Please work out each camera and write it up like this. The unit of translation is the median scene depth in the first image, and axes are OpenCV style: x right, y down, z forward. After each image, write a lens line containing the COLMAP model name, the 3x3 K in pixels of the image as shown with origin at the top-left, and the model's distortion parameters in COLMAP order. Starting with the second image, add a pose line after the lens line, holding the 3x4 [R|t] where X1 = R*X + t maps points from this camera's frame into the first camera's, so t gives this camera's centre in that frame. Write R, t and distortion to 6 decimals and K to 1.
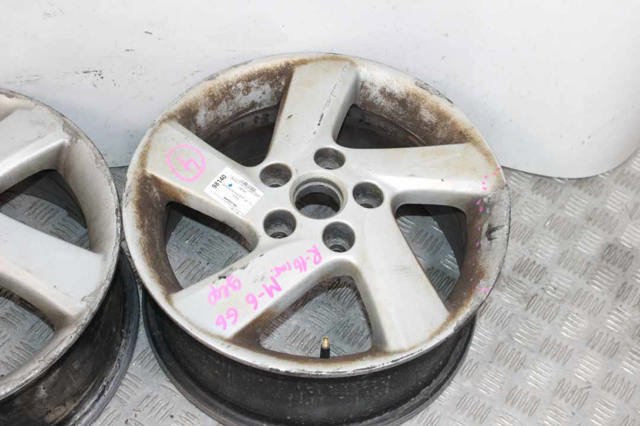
lens RADIAL K [[979.6, 0, 315.6], [0, 979.6, 215.7], [0, 0, 1]] dist [-0.019557, 0.000000]
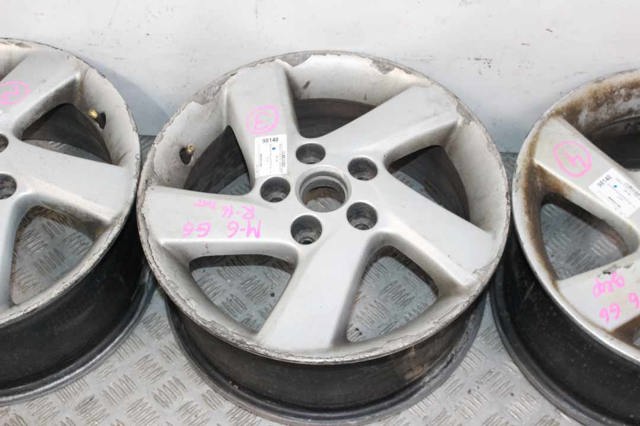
lens RADIAL K [[963.2, 0, 319.3], [0, 963.2, 214.8], [0, 0, 1]] dist [-0.025029, 0.000000]
pose [[0.975515, 0.154470, -0.156557, -0.223297], [-0.153245, 0.987987, 0.019939, 0.026135], [0.157756, 0.004541, 0.987468, -0.055974]]
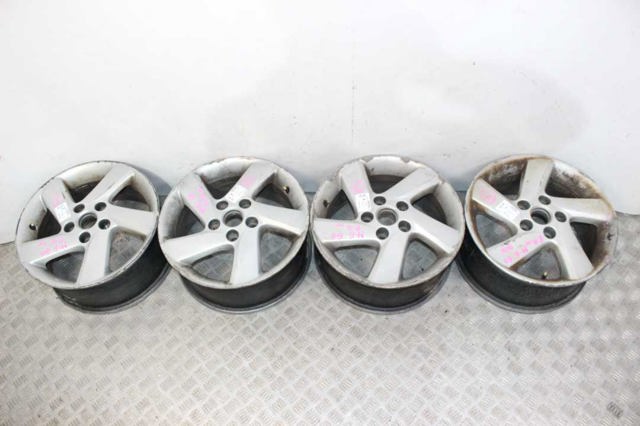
lens RADIAL K [[554.6, 0, 315.3], [0, 554.6, 211.7], [0, 0, 1]] dist [-0.132553, 0.094733]
pose [[0.983140, 0.101232, -0.152274, -0.346515], [-0.096043, 0.994530, 0.041070, -0.030051], [0.155598, -0.025752, 0.987485, -0.457929]]
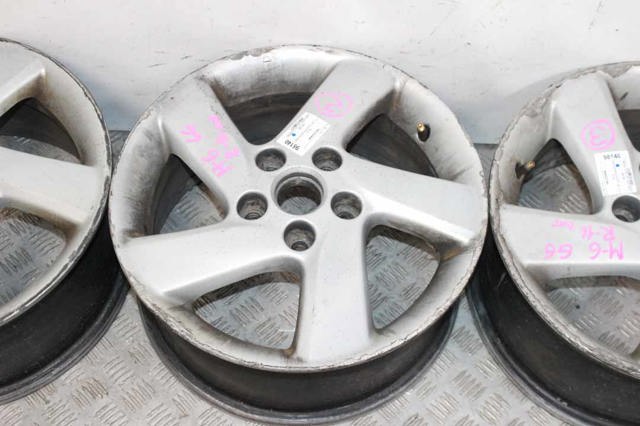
lens RADIAL K [[963.2, 0, 321.0], [0, 963.2, 211.4], [0, 0, 1]] dist [-0.025029, 0.000000]
pose [[0.981457, 0.159610, -0.106150, -0.631405], [-0.154155, 0.986354, 0.057804, 0.021429], [0.113927, -0.040369, 0.992669, -0.087817]]
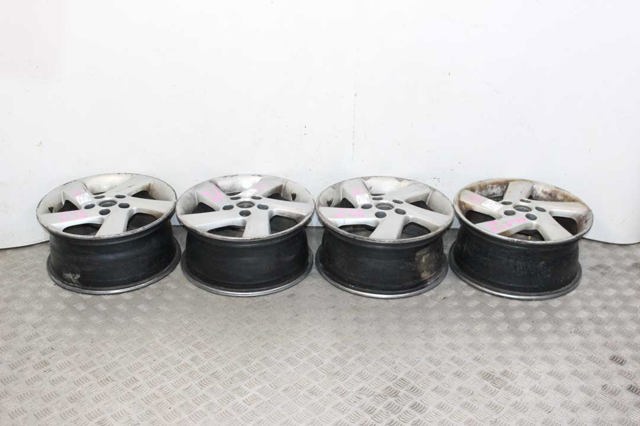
lens RADIAL K [[773.4, 0, 326.8], [0, 773.4, 209.0], [0, 0, 1]] dist [-0.029783, 0.000000]
pose [[0.988921, 0.047145, -0.140756, -0.234799], [-0.110330, 0.867813, -0.484488, 1.088384], [0.099309, 0.494650, 0.863400, -0.942301]]
